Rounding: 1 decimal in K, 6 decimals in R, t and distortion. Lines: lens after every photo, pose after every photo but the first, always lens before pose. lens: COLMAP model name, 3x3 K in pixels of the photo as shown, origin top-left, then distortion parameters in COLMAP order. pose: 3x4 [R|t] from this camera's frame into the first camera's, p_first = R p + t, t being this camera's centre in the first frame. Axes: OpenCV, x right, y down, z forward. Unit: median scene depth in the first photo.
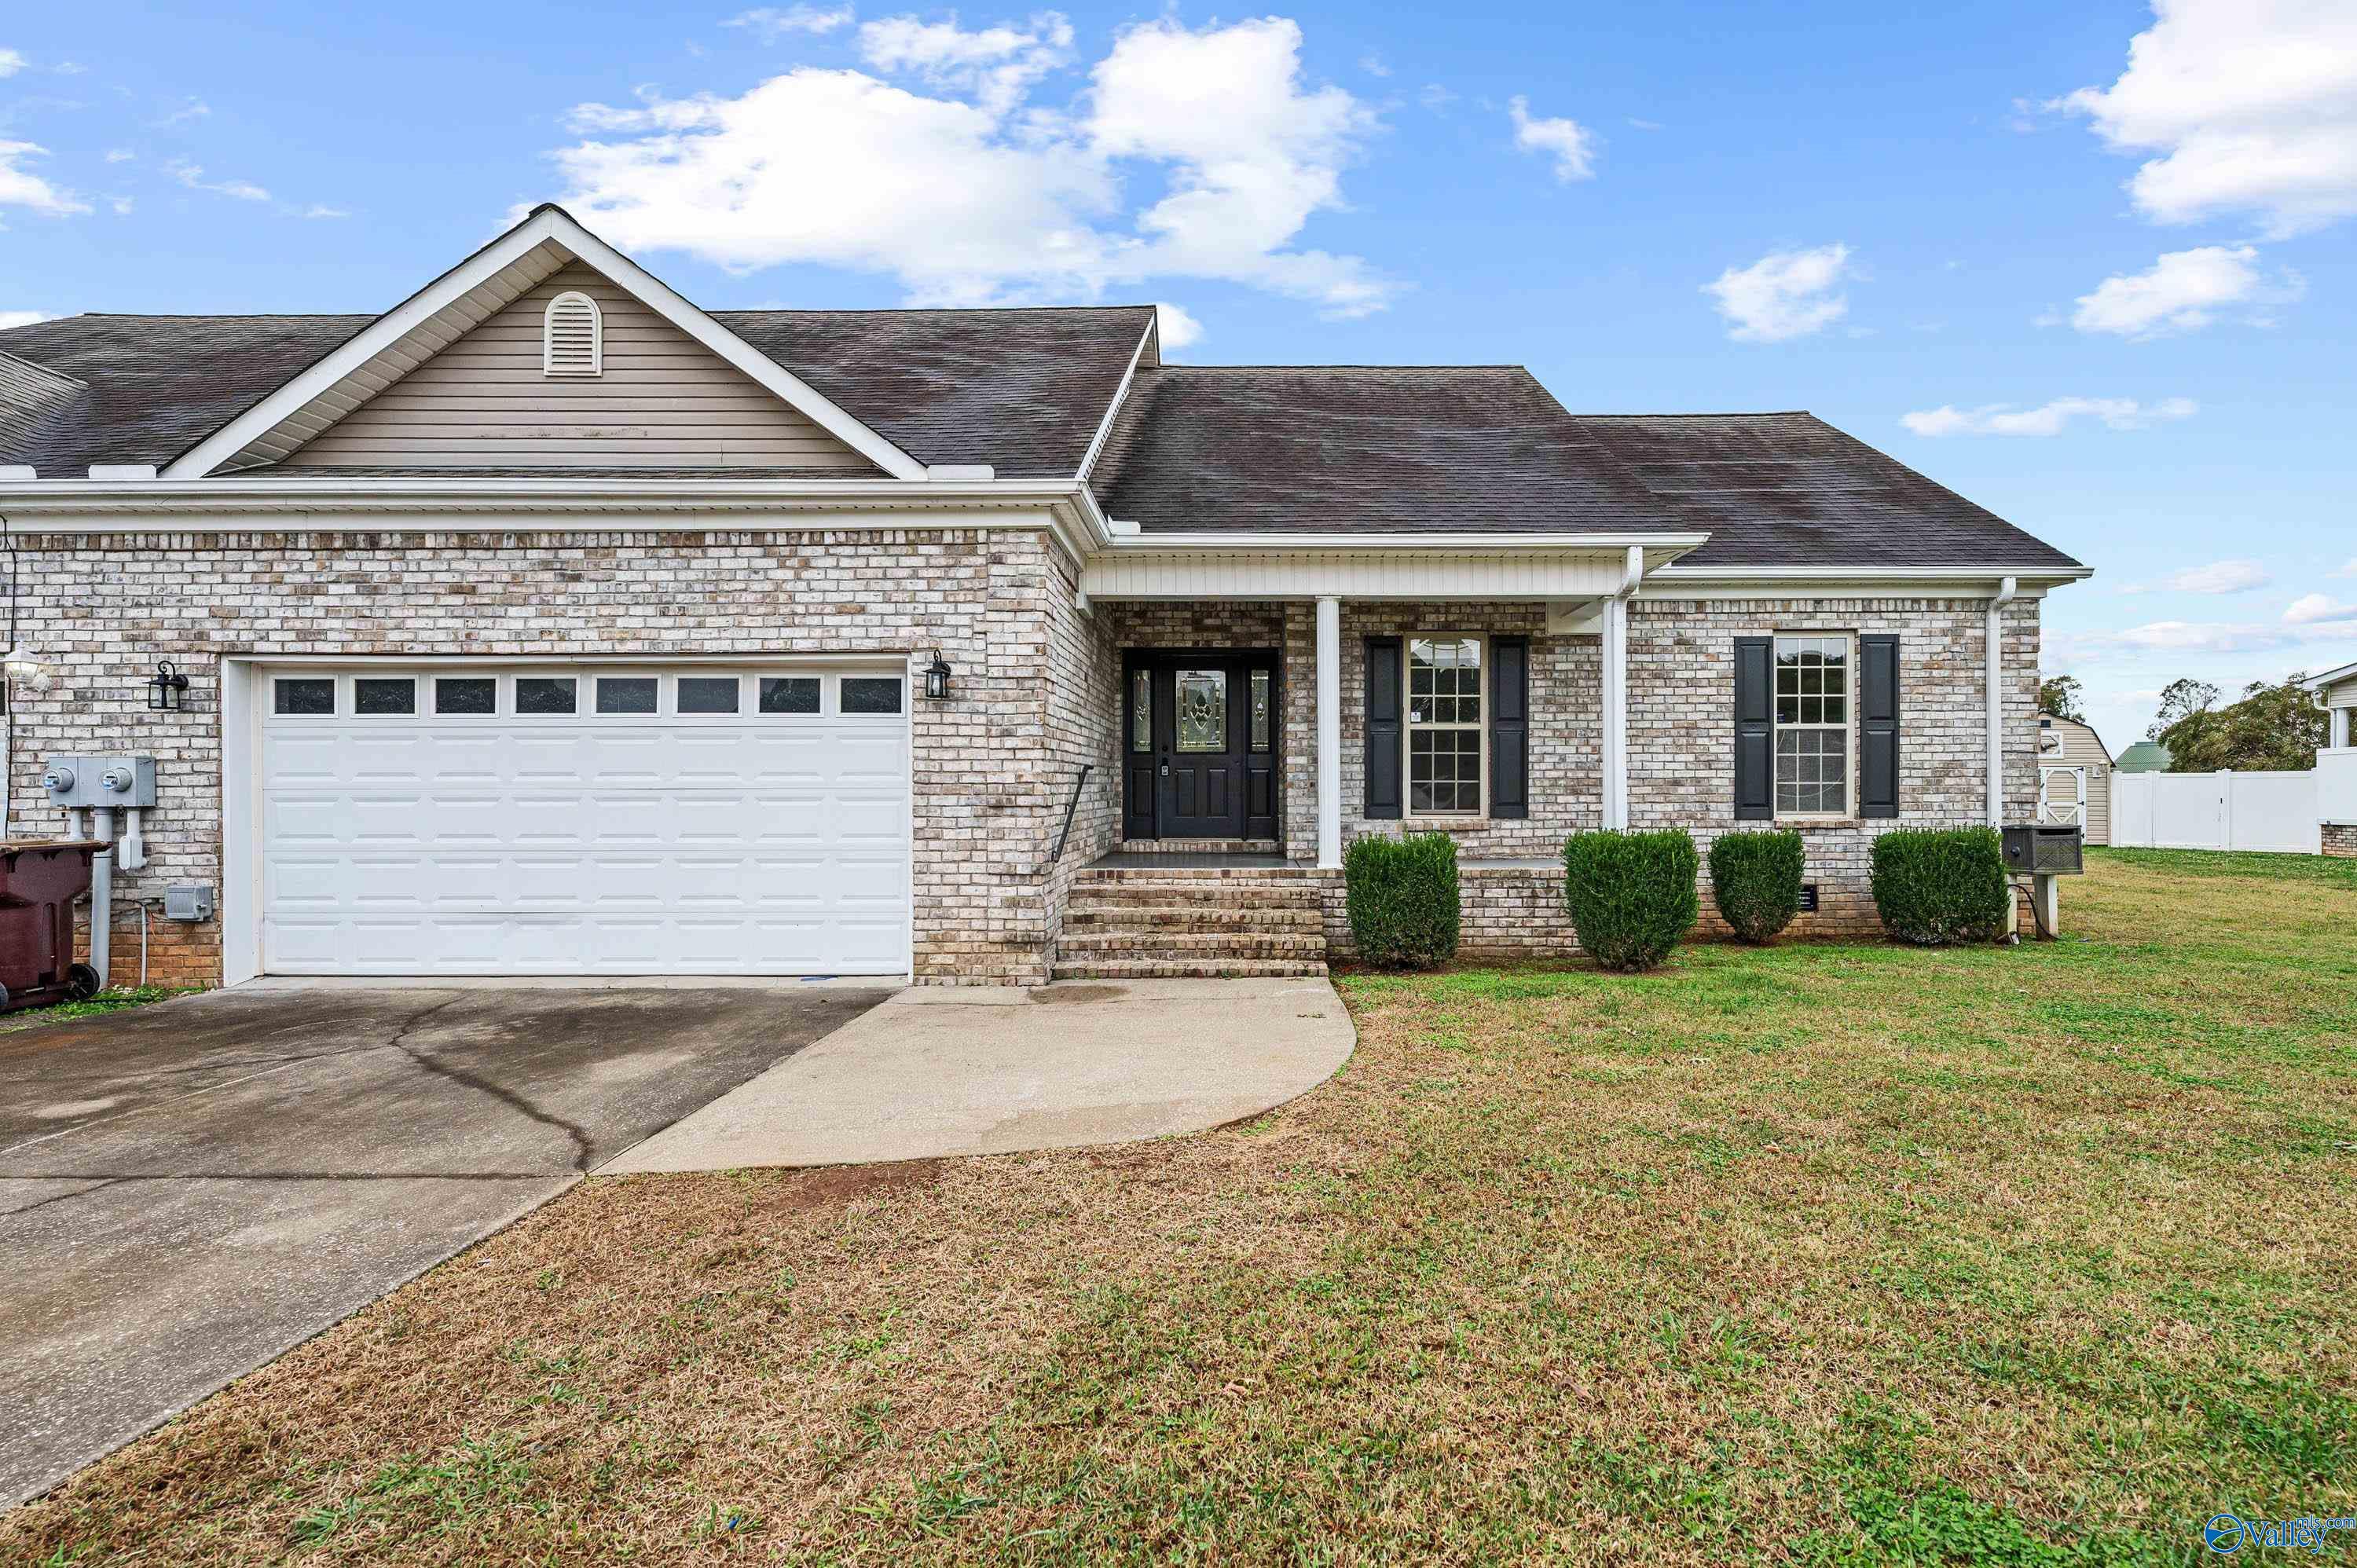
lens RADIAL K [[1075.2, 0, 1178.7], [0, 1075.2, 781.8], [0, 0, 1]] dist [-0.002246, 0.000598]
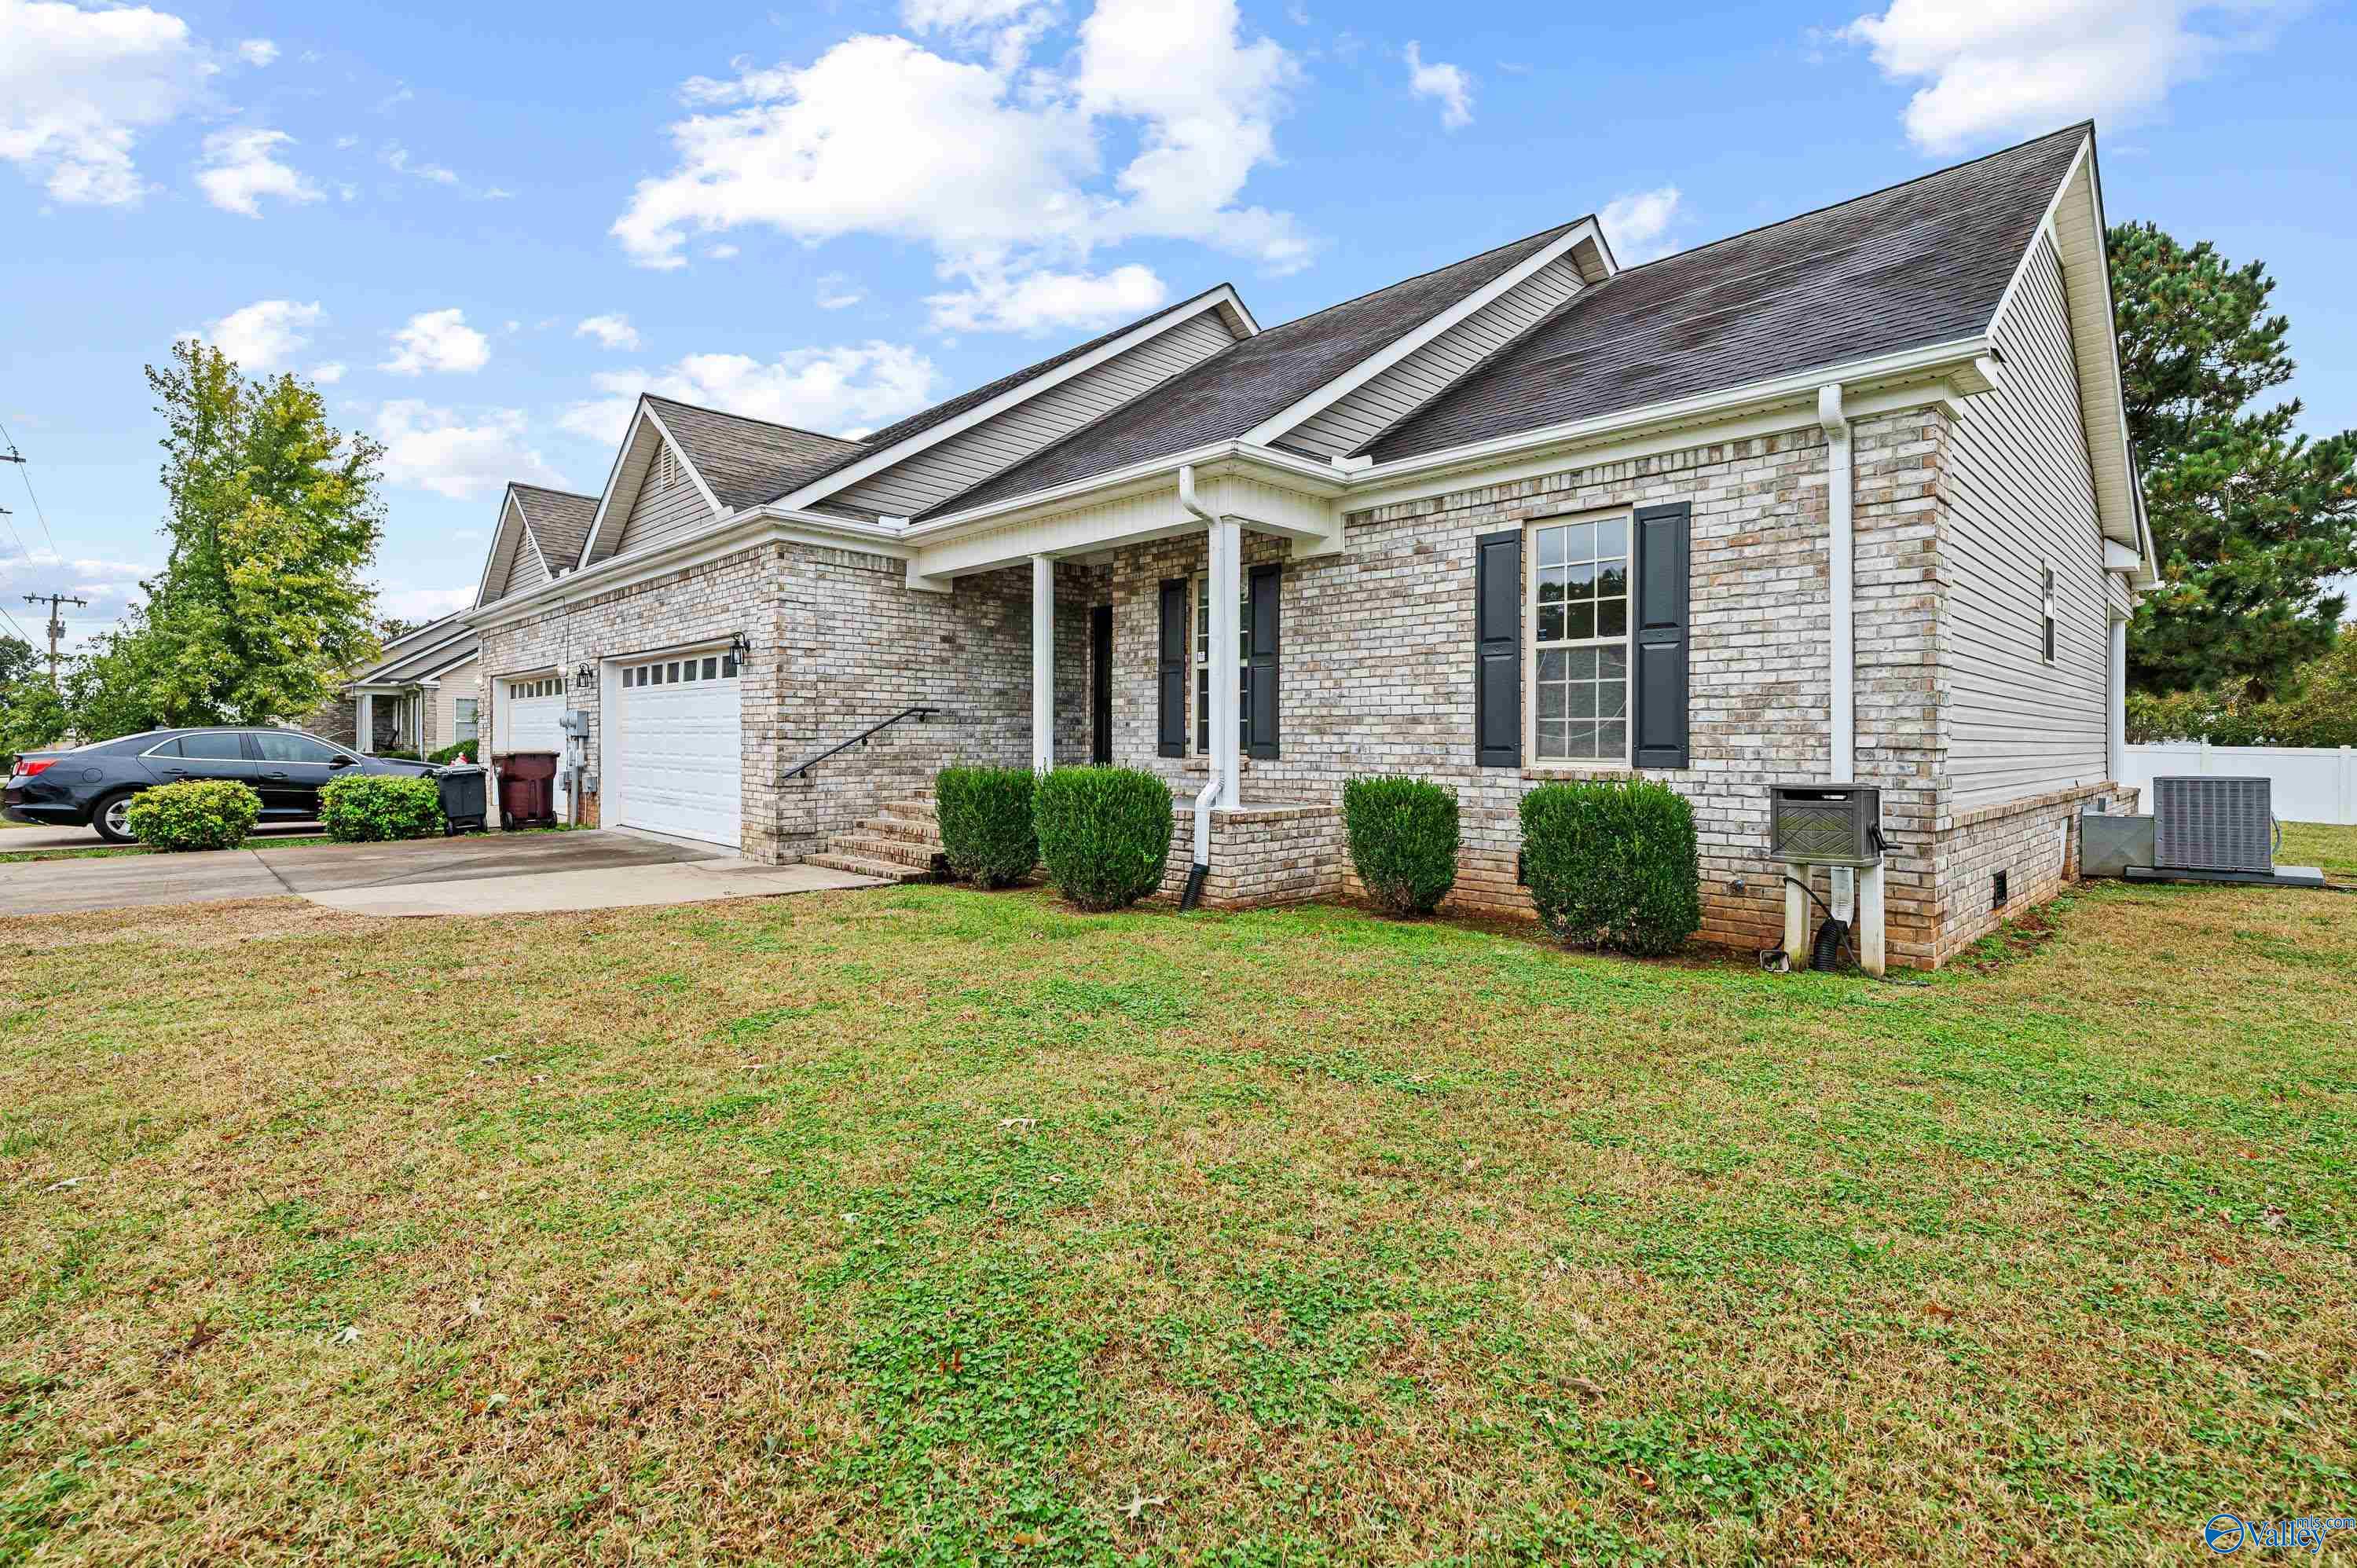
lens RADIAL K [[1075.2, 0, 1234.0], [0, 1075.2, 737.7], [0, 0, 1]] dist [-0.002246, 0.000598]
pose [[0.710171, 0.004105, -0.704017, 0.949539], [-0.002580, 0.999991, 0.003228, 0.012088], [0.704025, -0.000476, 0.710175, 0.309370]]
